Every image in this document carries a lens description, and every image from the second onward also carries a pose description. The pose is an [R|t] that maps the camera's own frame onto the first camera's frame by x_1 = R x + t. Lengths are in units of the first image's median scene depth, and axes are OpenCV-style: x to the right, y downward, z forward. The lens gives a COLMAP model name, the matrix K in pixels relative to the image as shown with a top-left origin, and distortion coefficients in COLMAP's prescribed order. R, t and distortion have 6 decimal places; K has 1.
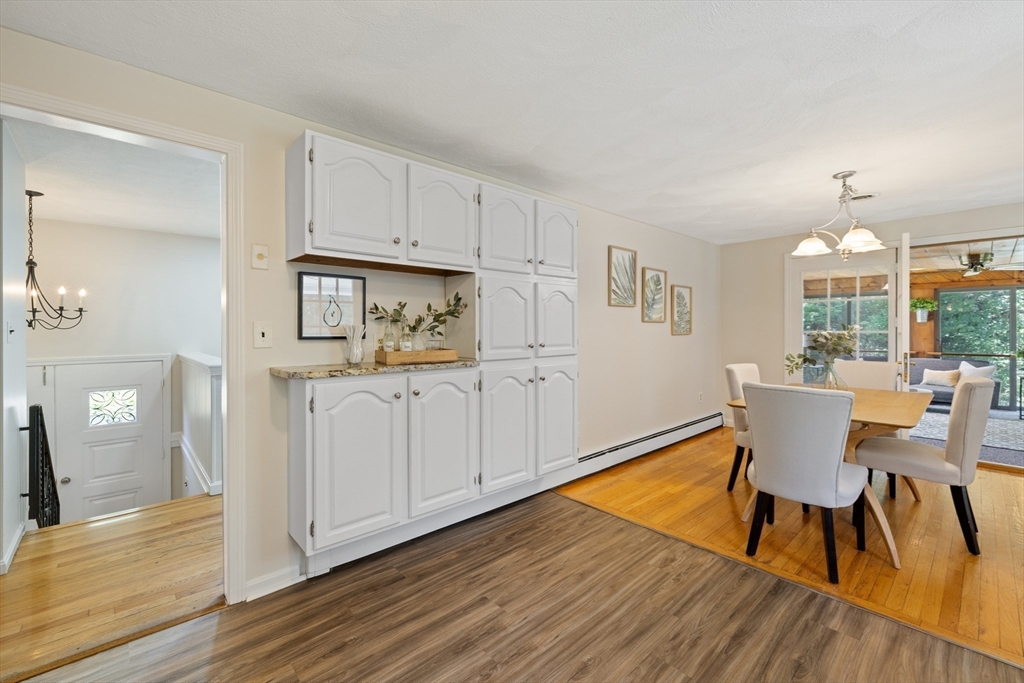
lens RADIAL K [[431.8, 0, 513.7], [0, 431.8, 328.8], [0, 0, 1]] dist [0.000509, 0.000096]
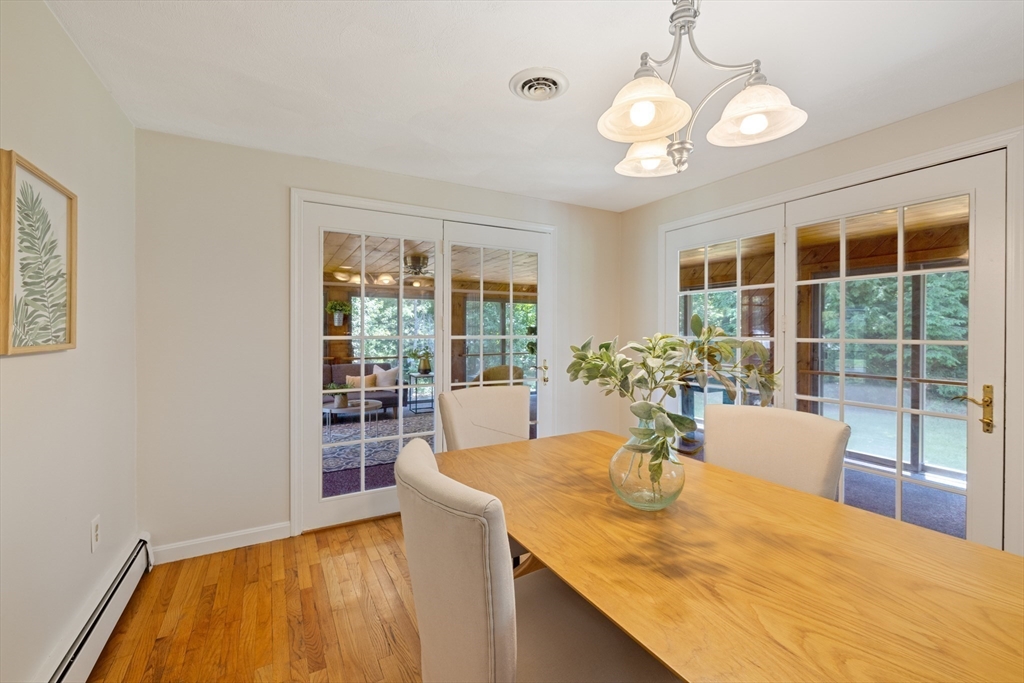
lens RADIAL K [[427.9, 0, 509.2], [0, 427.9, 332.6], [0, 0, 1]] dist [-0.000387, -0.000079]
pose [[0.238497, 0.001329, 0.971142, 0.335621], [0.000364, 0.999999, -0.001458, 0.001947], [-0.971143, 0.000702, 0.238496, 1.102381]]
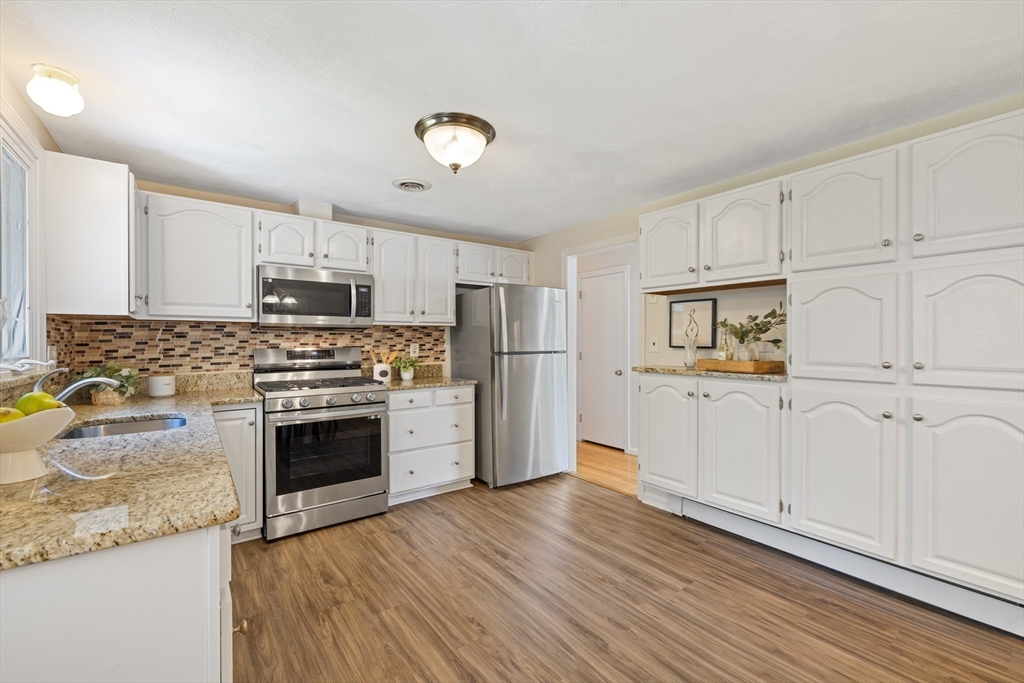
lens RADIAL K [[431.0, 0, 509.9], [0, 431.0, 340.1], [0, 0, 1]] dist [-0.000907, -0.000183]
pose [[-0.104943, 0.000116, -0.994478, 0.769603], [-0.002407, 0.999997, 0.000371, -0.000010], [0.994475, 0.002433, -0.104942, 0.459221]]
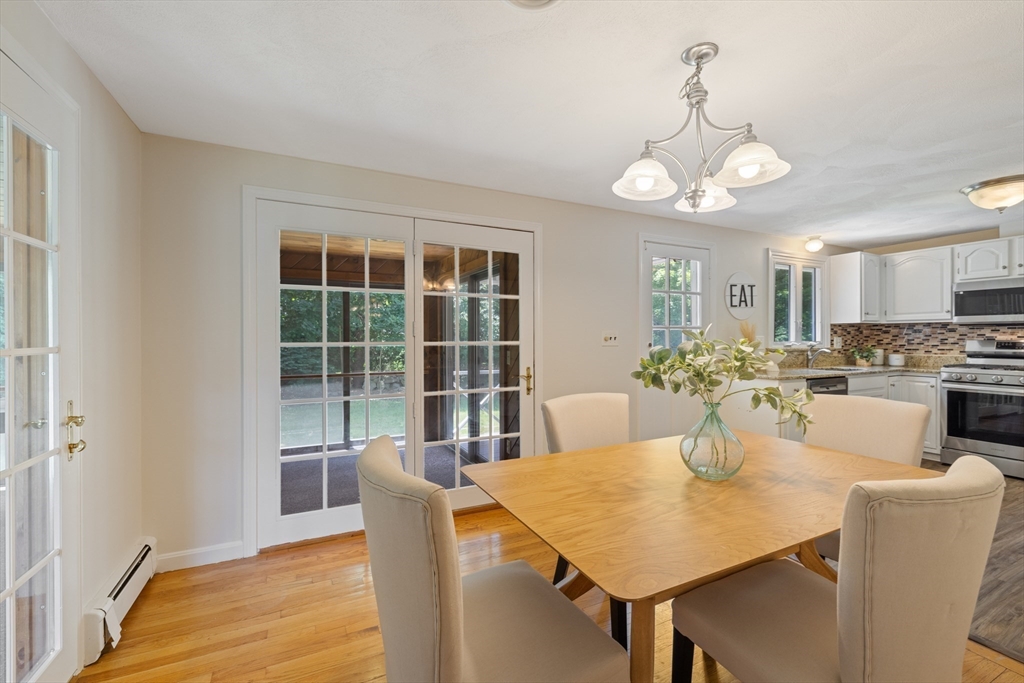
lens RADIAL K [[428.8, 0, 513.1], [0, 428.8, 337.5], [0, 0, 1]] dist [0.000554, -0.000147]
pose [[-0.957539, 0.004372, 0.288269, 0.864154], [0.005806, 0.999975, 0.004120, -0.001268], [-0.288244, 0.005619, -0.957541, 1.644777]]
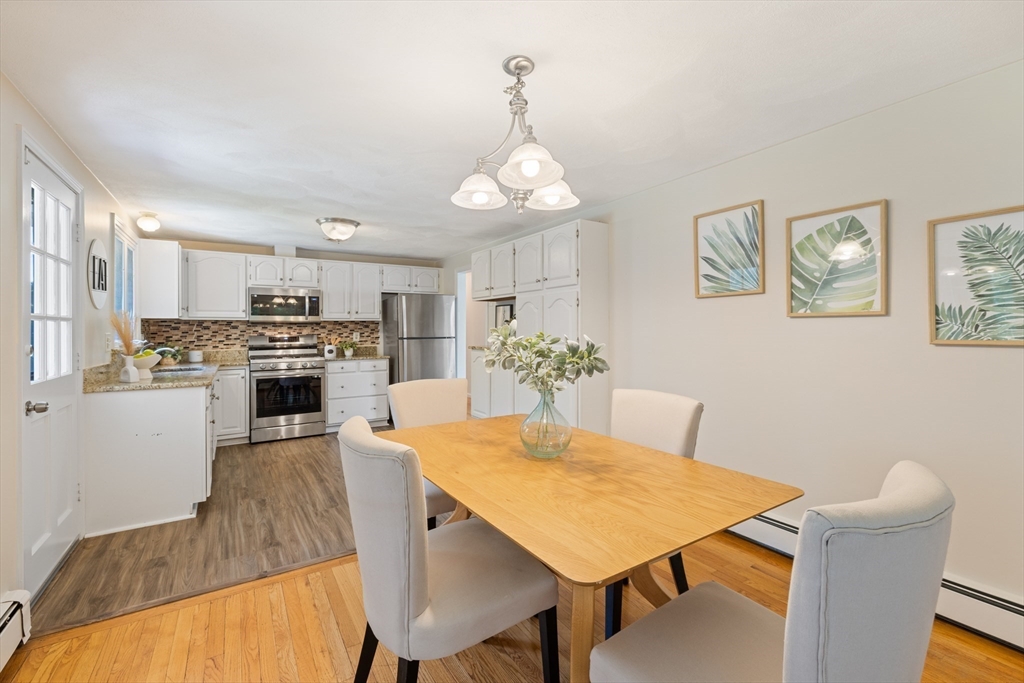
lens RADIAL K [[439.9, 0, 511.6], [0, 439.9, 327.3], [0, 0, 1]] dist [0.000798, 0.000080]
pose [[-0.177372, -0.003364, -0.984138, 1.396265], [0.002028, 0.999991, -0.003784, -0.002913], [0.984142, -0.002667, -0.177363, 1.134052]]
